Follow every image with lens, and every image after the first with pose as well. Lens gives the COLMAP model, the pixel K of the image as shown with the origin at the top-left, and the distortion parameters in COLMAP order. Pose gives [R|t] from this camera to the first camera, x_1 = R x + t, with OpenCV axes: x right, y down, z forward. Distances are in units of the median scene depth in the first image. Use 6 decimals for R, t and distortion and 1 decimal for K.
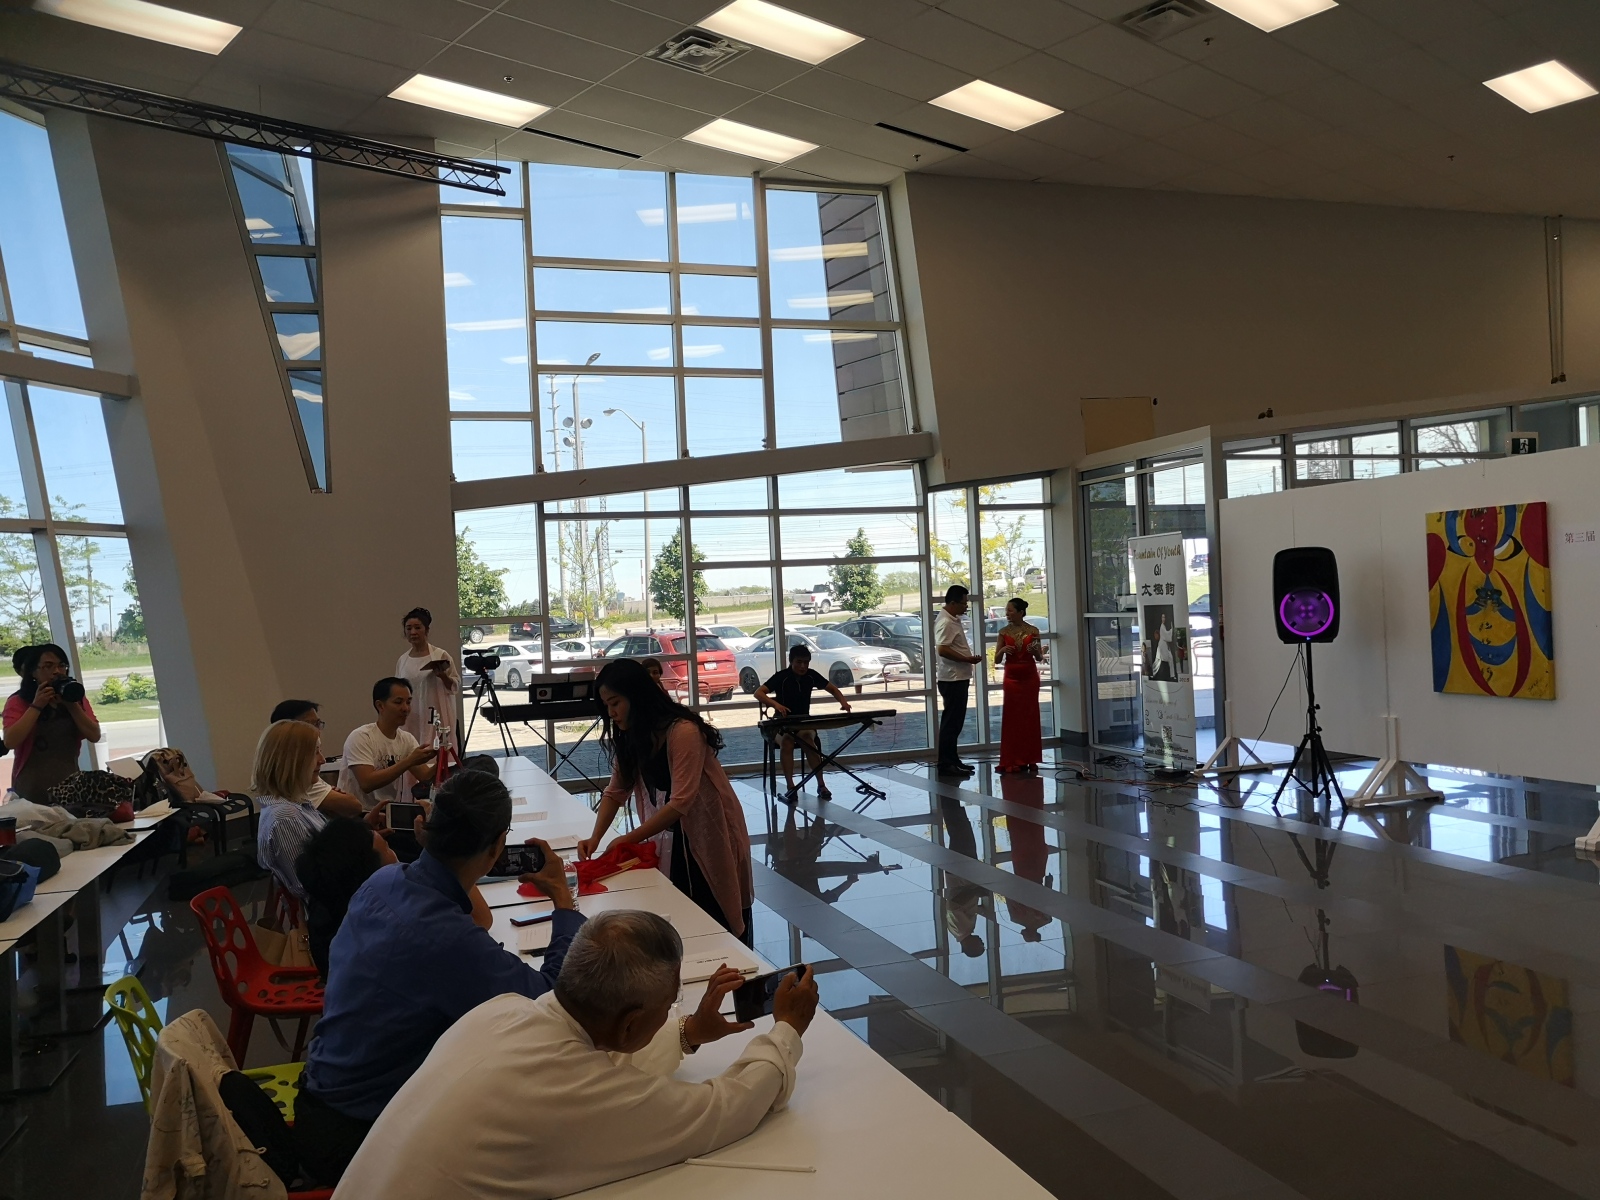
lens RADIAL K [[1270.3, 0, 800.2], [0, 1270.3, 588.8], [0, 0, 1]] dist [0.029503, -0.013493]
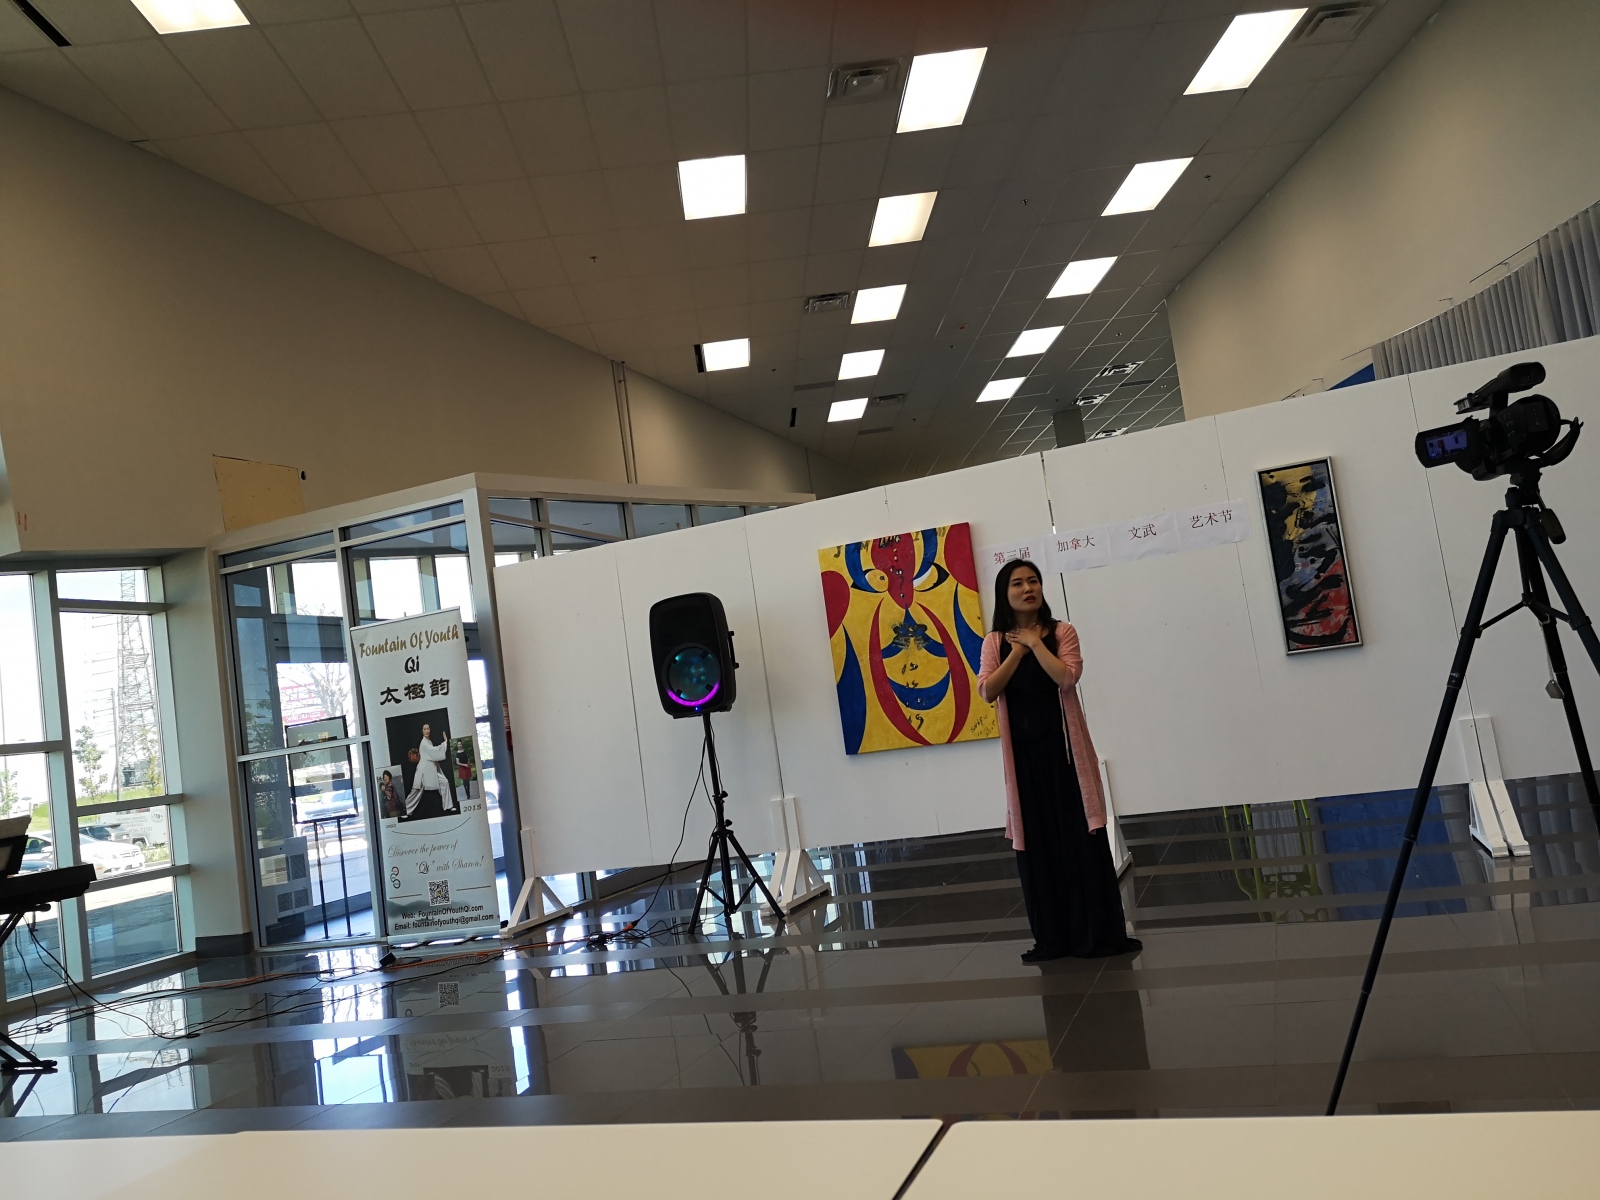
lens RADIAL K [[1242.1, 0, 800.0], [0, 1242.1, 600.0], [0, 0, 1]] dist [0.114491, -0.145824]
pose [[0.643610, 0.031442, 0.764708, -0.166997], [0.102024, 0.986714, -0.126437, 0.081859], [-0.758523, 0.159395, 0.631851, 0.493260]]
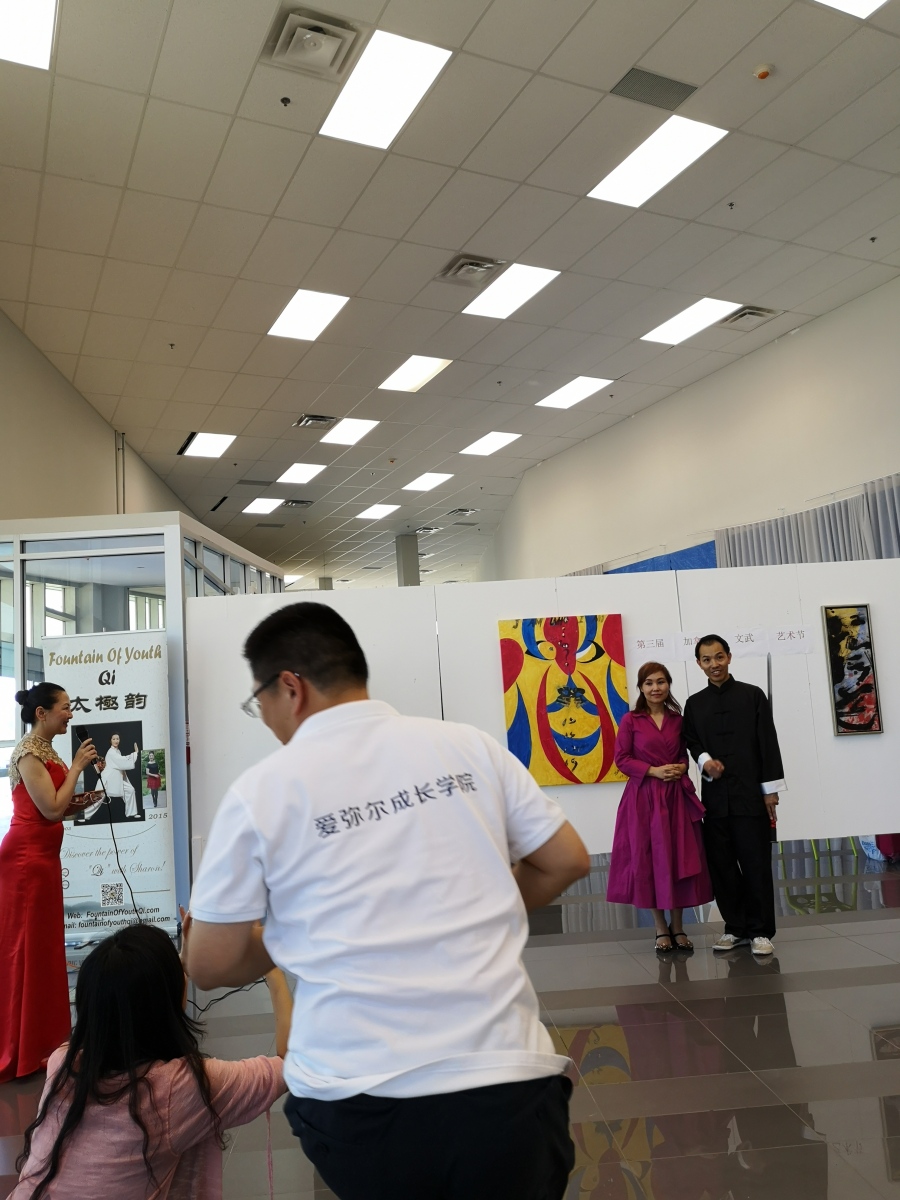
lens RADIAL K [[952.7, 0, 449.1], [0, 952.7, 601.9], [0, 0, 1]] dist [0.029503, -0.013493]
pose [[0.273948, 0.152942, 0.949506, -0.297284], [0.039486, 0.984653, -0.169995, 0.062432], [-0.960934, 0.084062, 0.263705, 0.847350]]
